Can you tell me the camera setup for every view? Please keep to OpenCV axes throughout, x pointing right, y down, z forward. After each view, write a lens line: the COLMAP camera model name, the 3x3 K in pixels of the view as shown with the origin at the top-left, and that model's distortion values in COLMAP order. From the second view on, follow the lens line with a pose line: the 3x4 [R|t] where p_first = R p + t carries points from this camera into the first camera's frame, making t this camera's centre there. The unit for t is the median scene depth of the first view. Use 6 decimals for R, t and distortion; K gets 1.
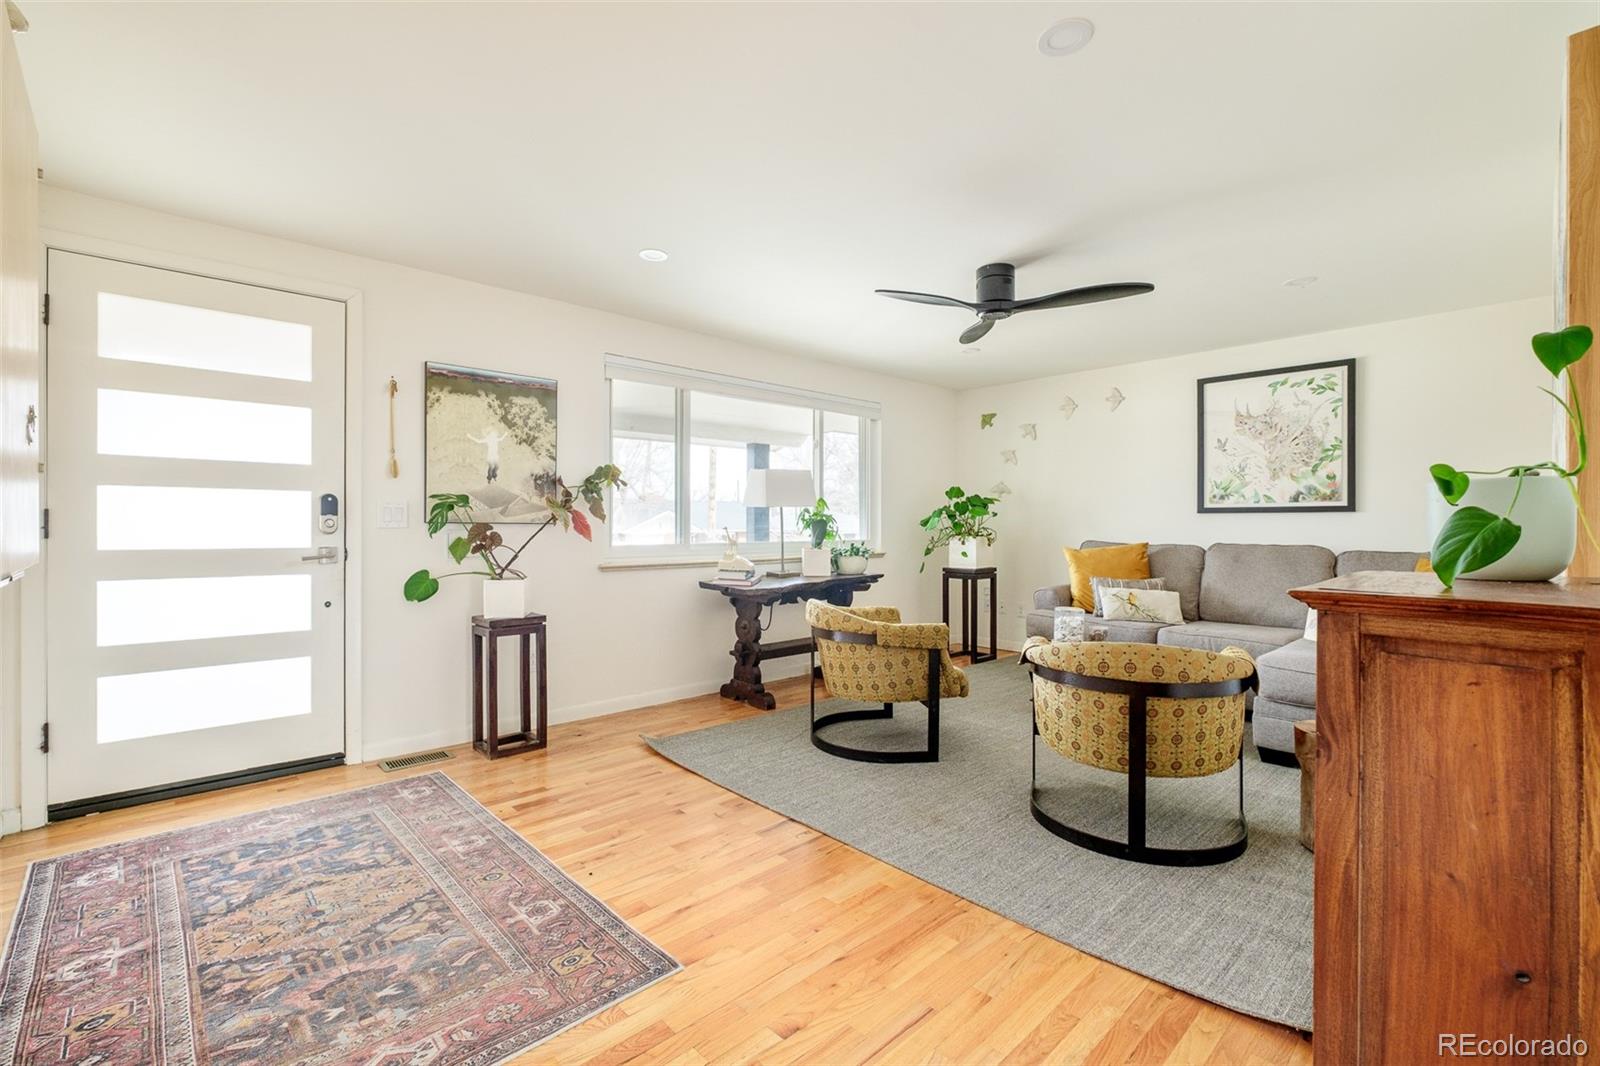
lens RADIAL K [[700.7, 0, 786.5], [0, 700.7, 527.0], [0, 0, 1]] dist [-0.002838, 0.000768]
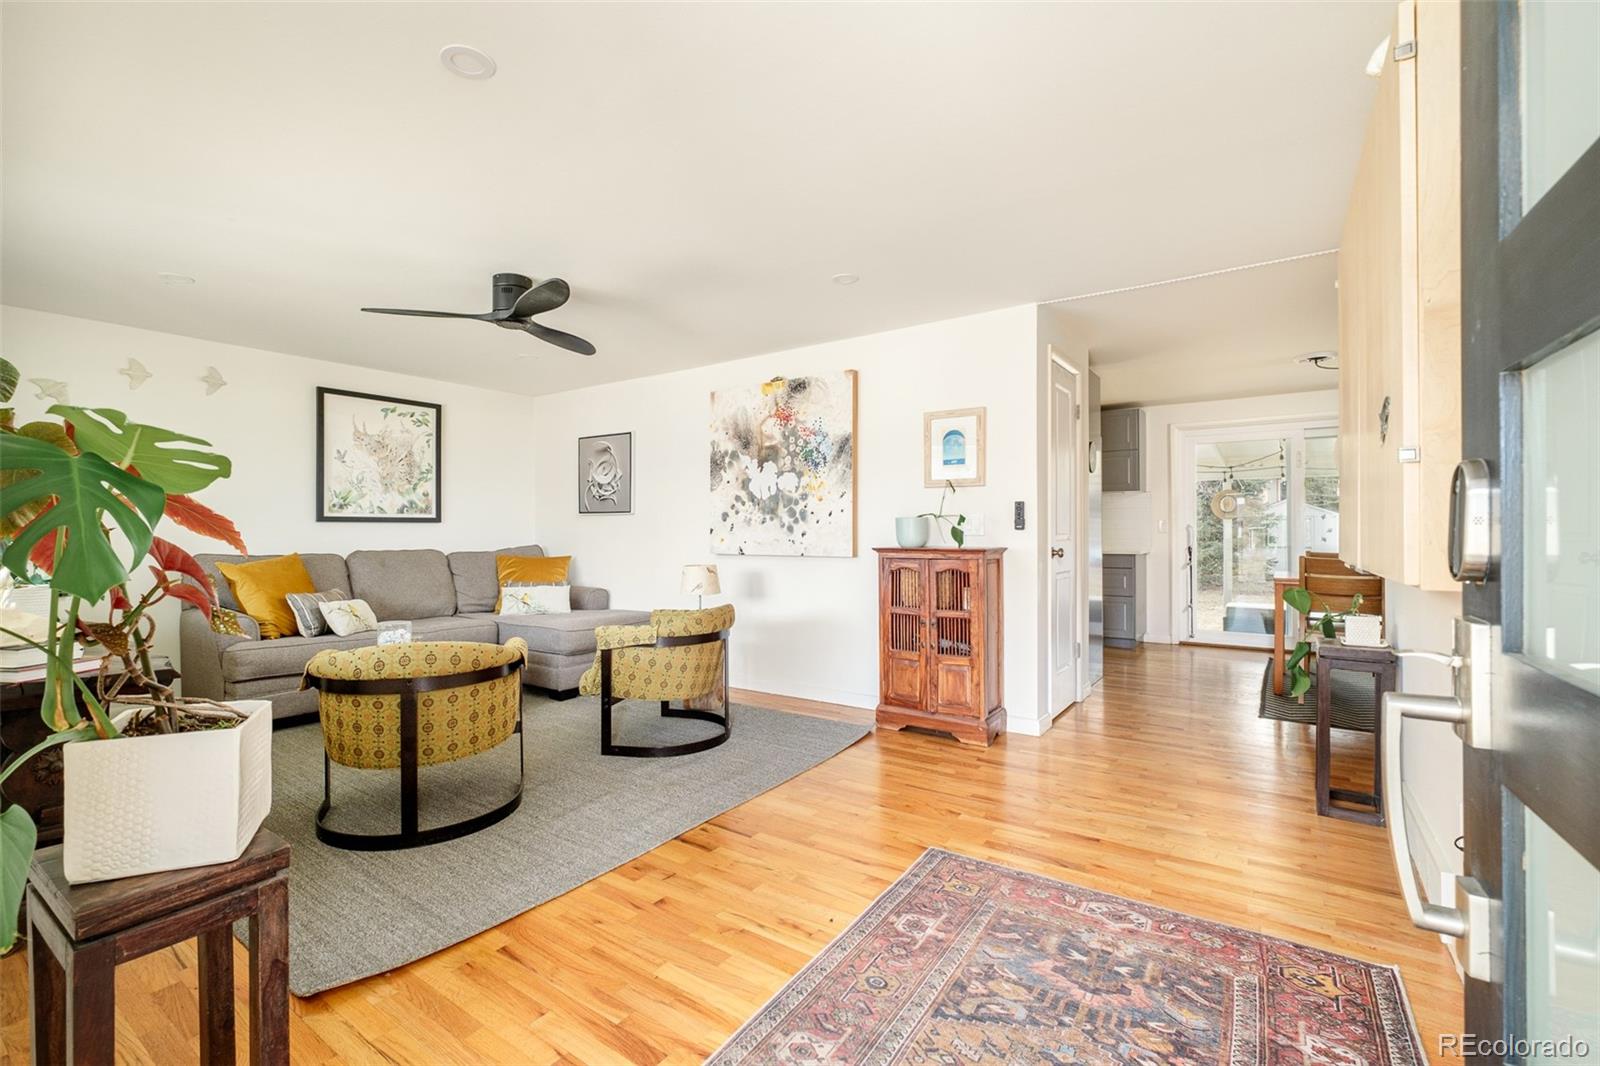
lens RADIAL K [[700.7, 0, 792.0], [0, 700.7, 531.7], [0, 0, 1]] dist [-0.002838, 0.000768]
pose [[-0.222703, -0.001045, 0.974886, -1.294525], [0.007647, 0.999967, 0.002819, -0.008151], [-0.974856, 0.008083, -0.222688, 1.407891]]
